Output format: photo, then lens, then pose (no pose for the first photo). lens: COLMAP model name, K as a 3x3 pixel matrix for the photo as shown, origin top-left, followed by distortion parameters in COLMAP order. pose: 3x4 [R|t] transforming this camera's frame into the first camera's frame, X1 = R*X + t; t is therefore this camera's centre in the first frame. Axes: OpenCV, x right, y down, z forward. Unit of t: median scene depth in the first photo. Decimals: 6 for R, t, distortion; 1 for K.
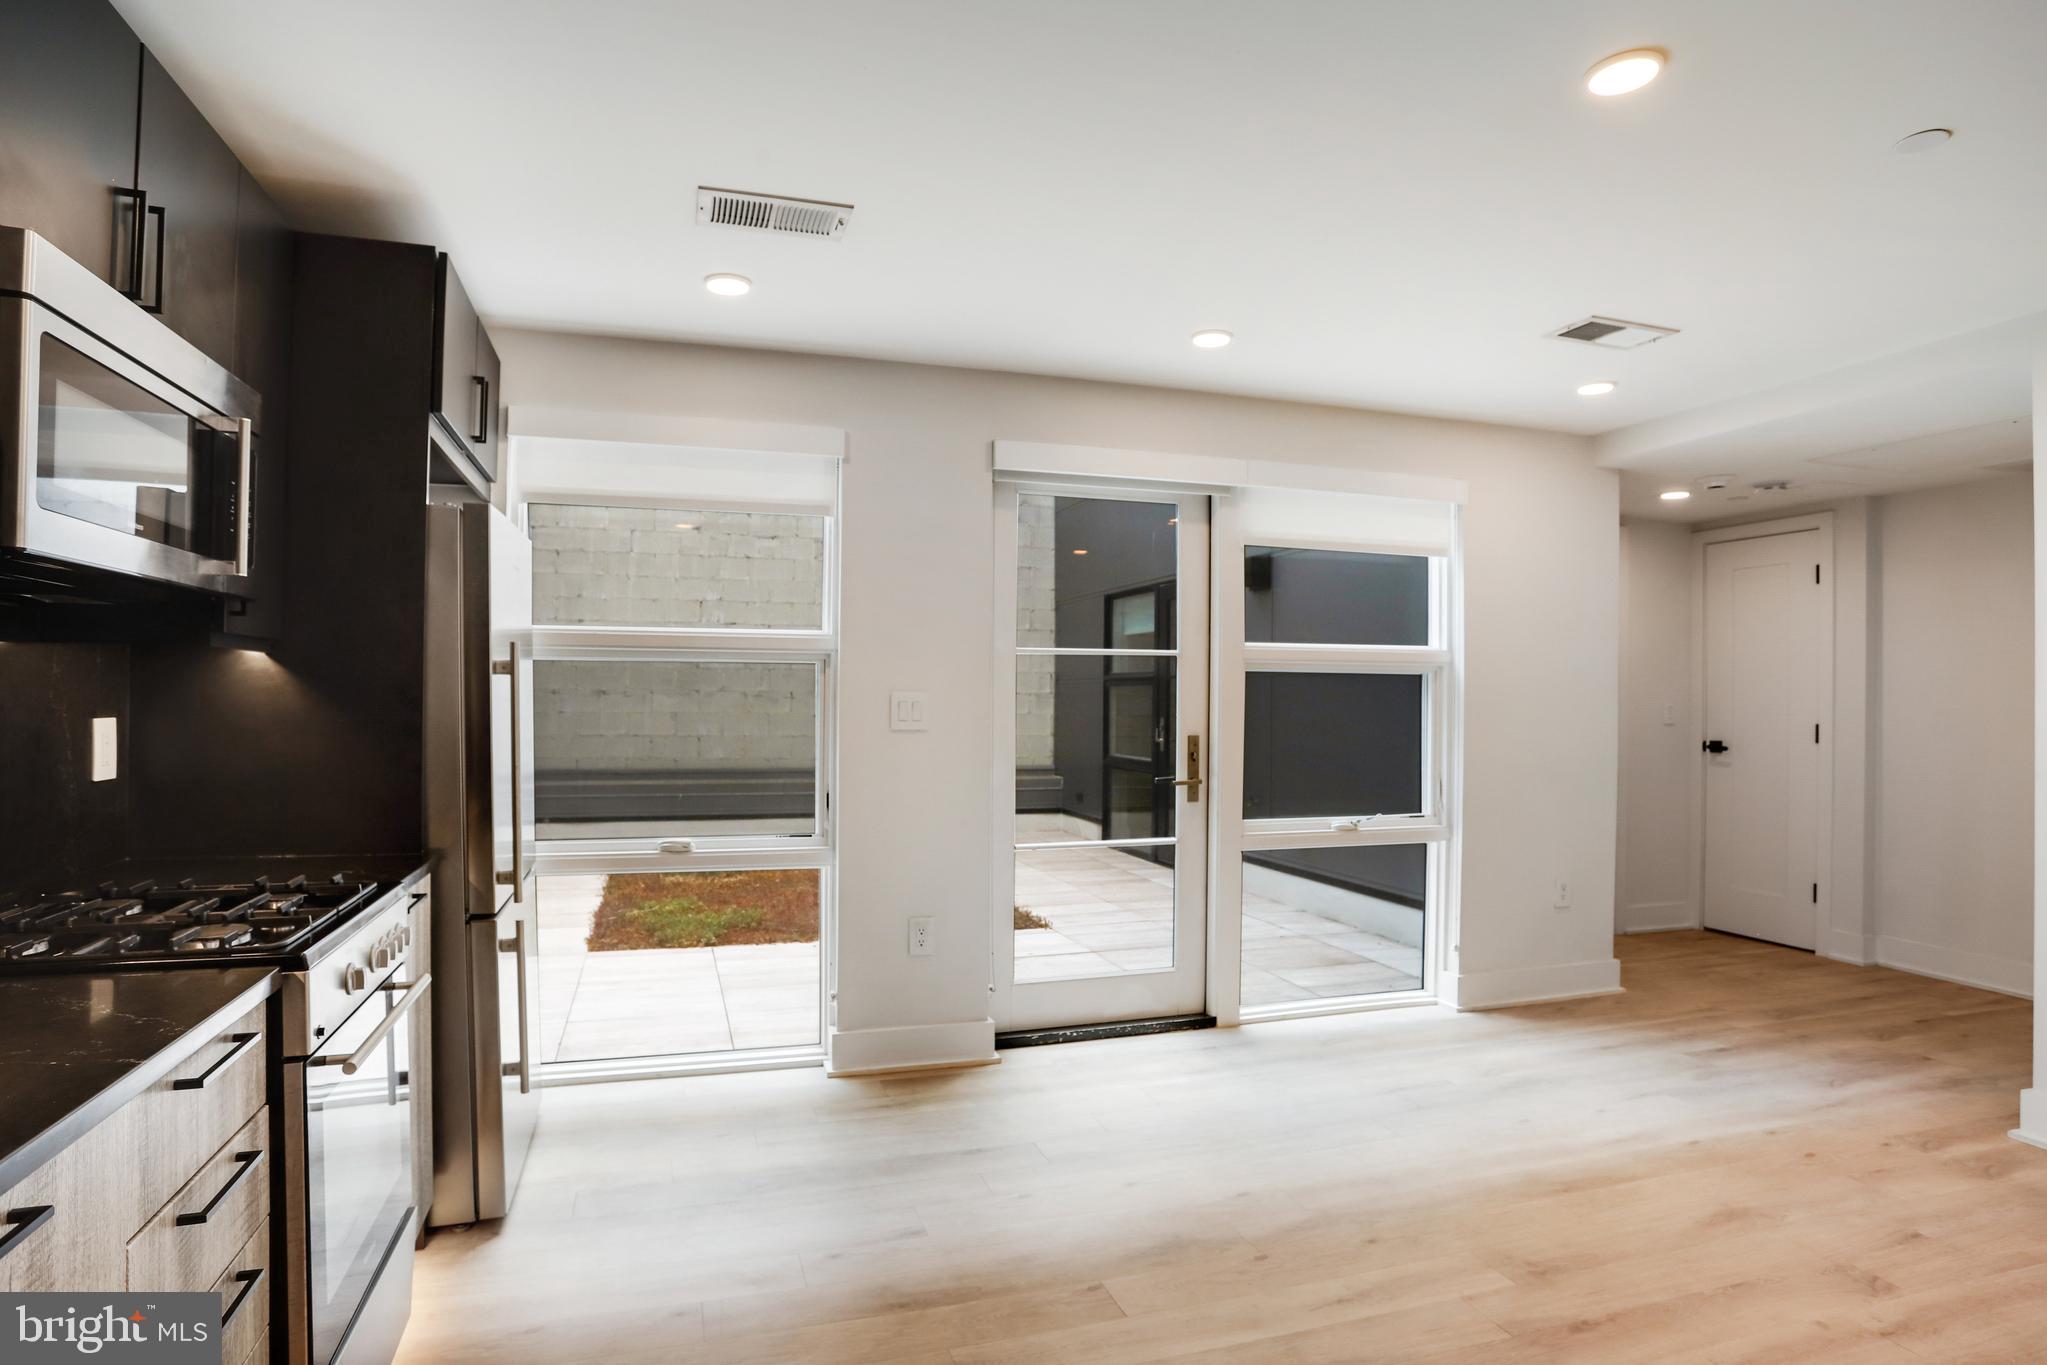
lens RADIAL K [[1060.7, 0, 968.7], [0, 1060.7, 695.1], [0, 0, 1]] dist [-0.069940, 0.028232]
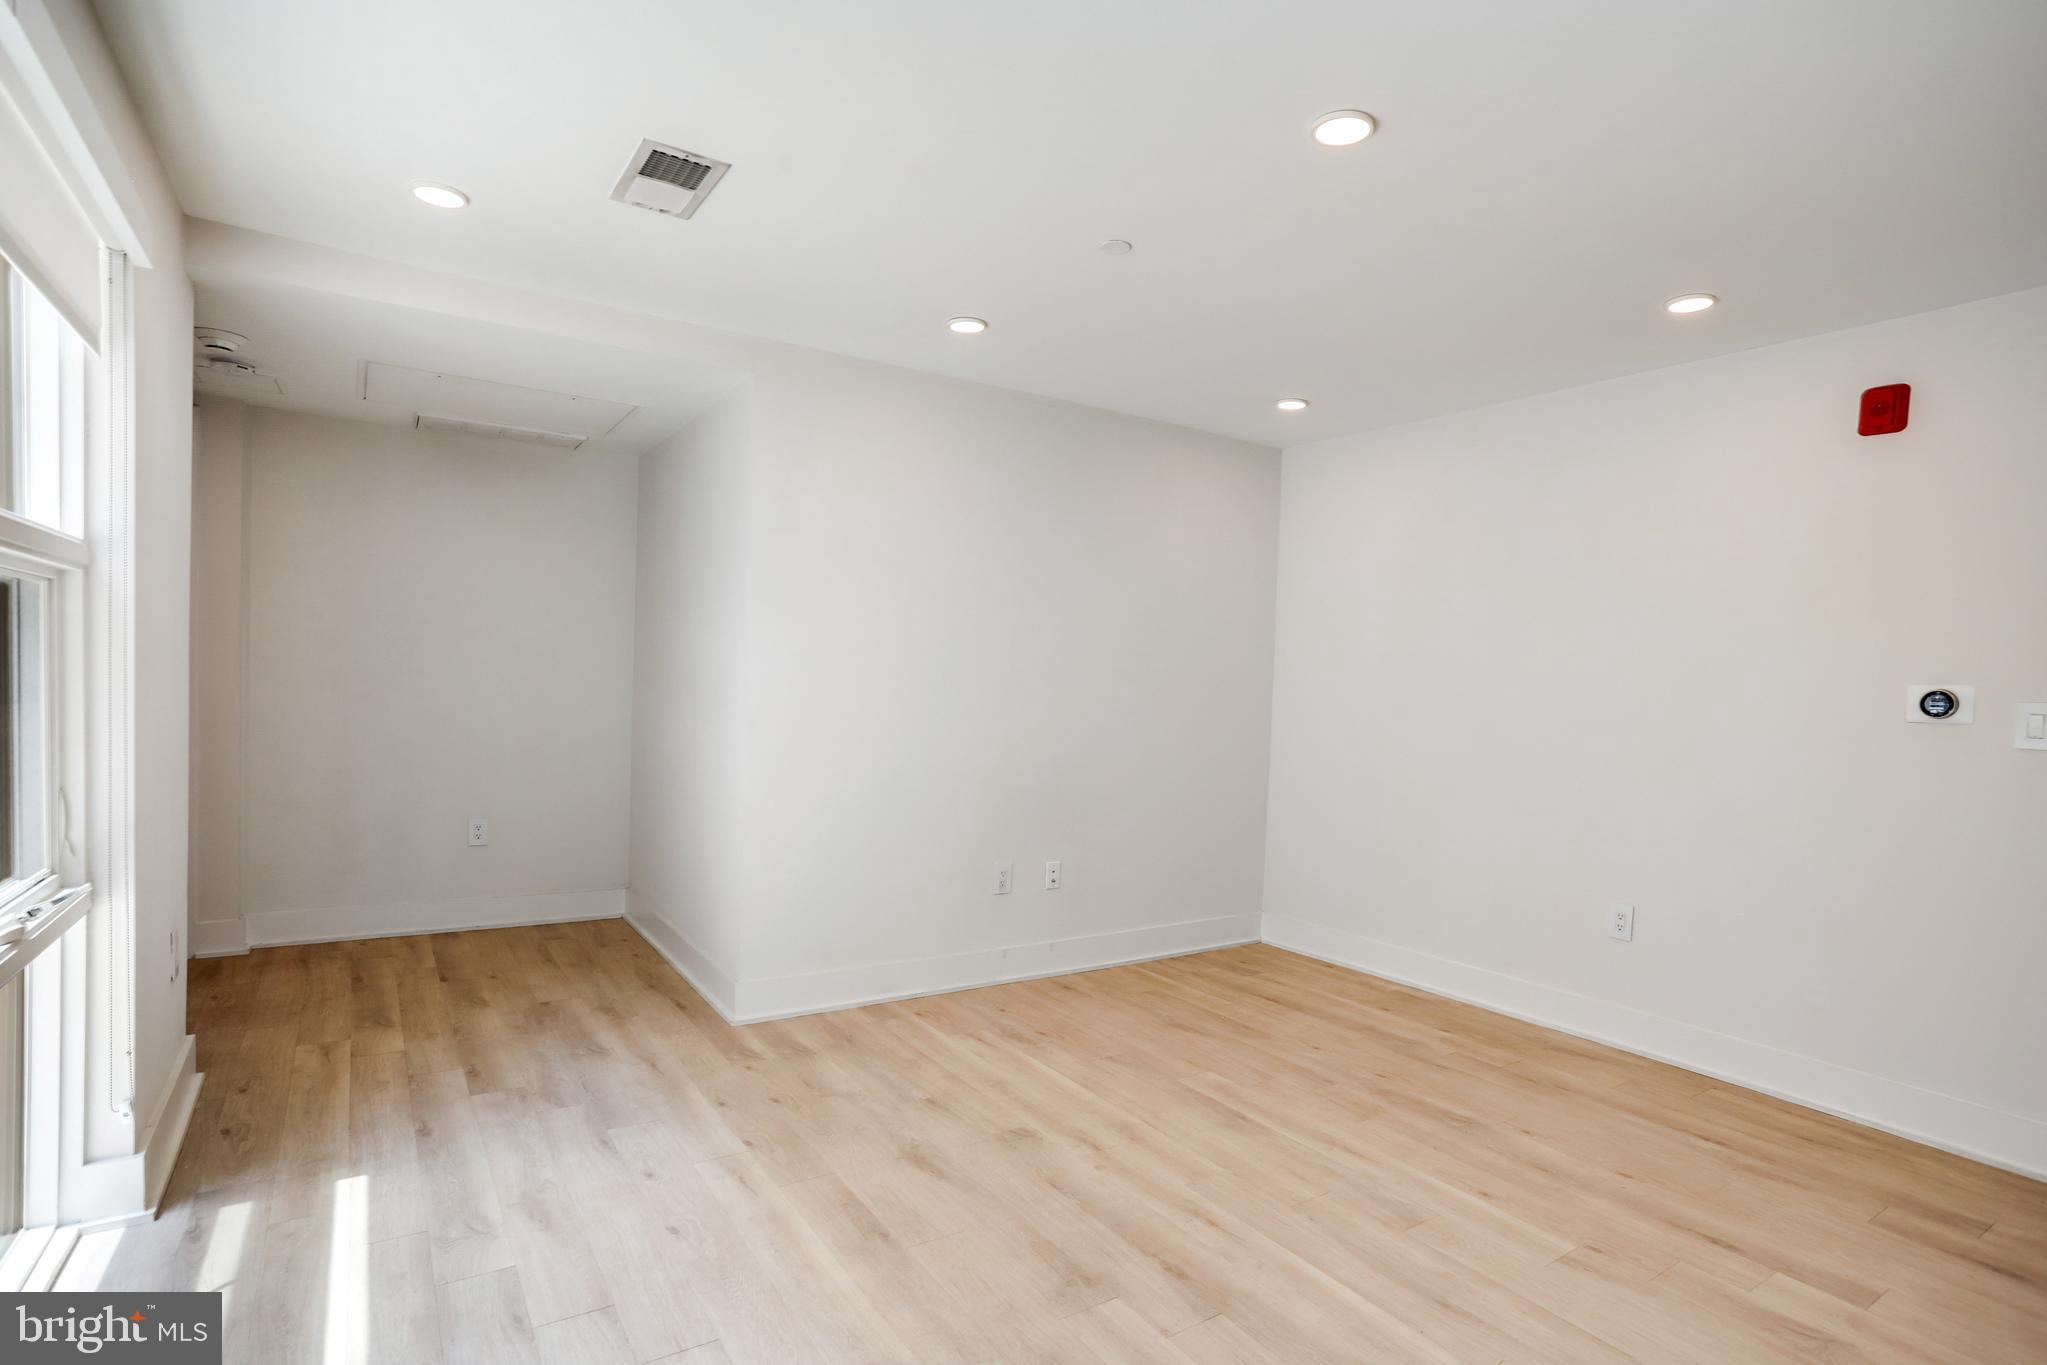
lens RADIAL K [[1038.3, 0, 1036.9], [0, 1038.3, 677.9], [0, 0, 1]] dist [-0.053165, 0.014851]
pose [[-0.300307, -0.014292, 0.953736, -0.228037], [-0.037741, 0.999283, 0.003091, 0.001286], [-0.953096, -0.035067, -0.300631, 0.937876]]
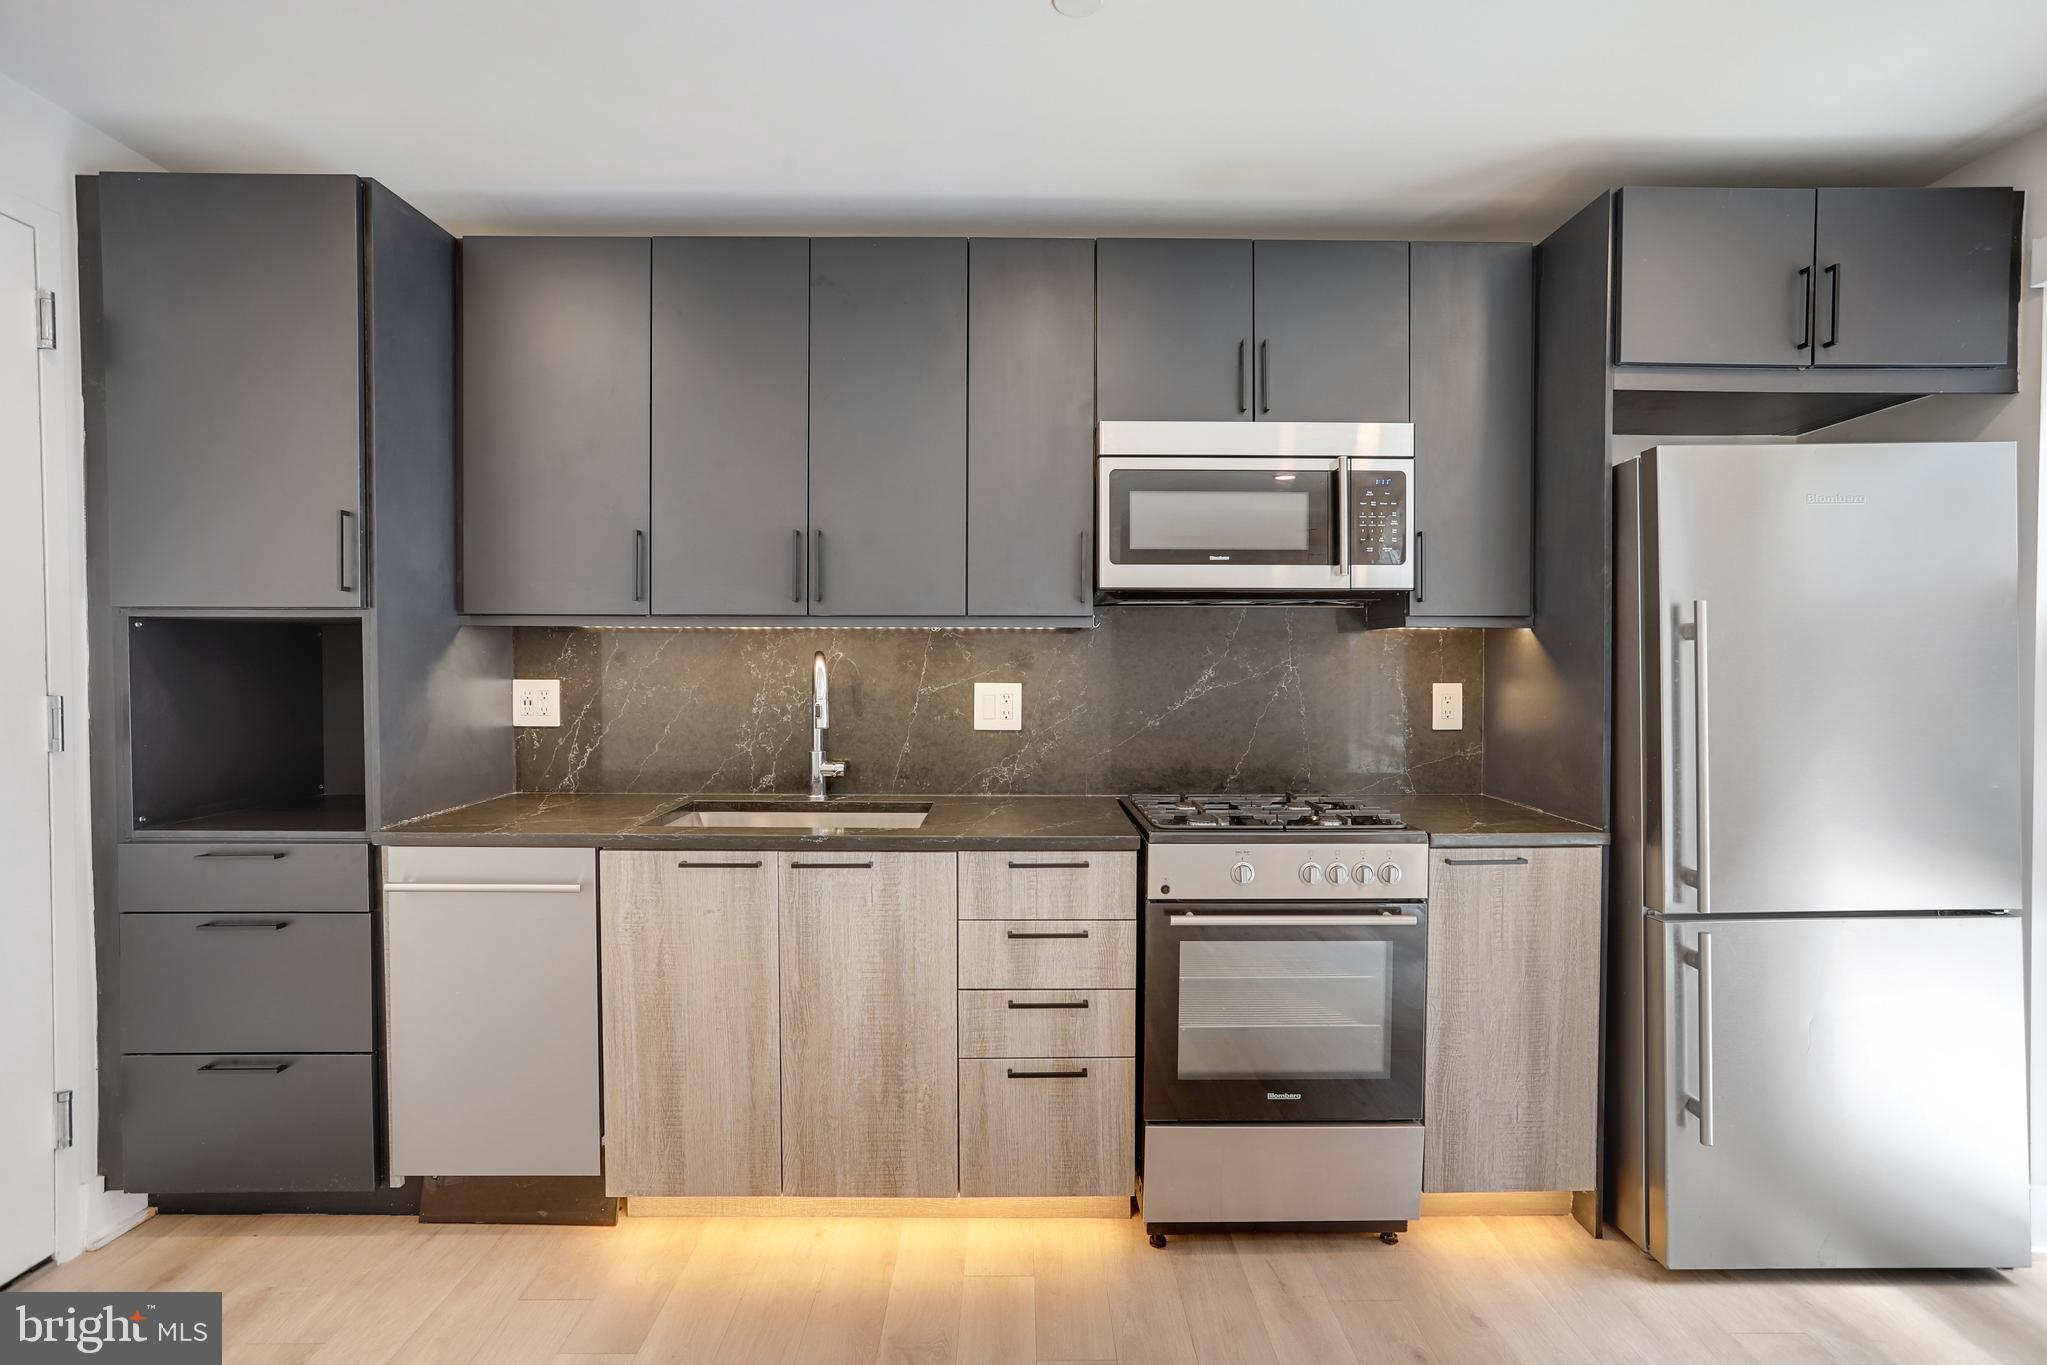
lens RADIAL K [[1038.3, 0, 1025.6], [0, 1038.3, 680.7], [0, 0, 1]] dist [-0.053165, 0.014851]
pose [[-0.266164, 0.010064, -0.963875, 0.391789], [-0.000047, 0.999945, 0.010453, 0.003746], [0.963928, 0.002828, -0.266149, 0.537370]]
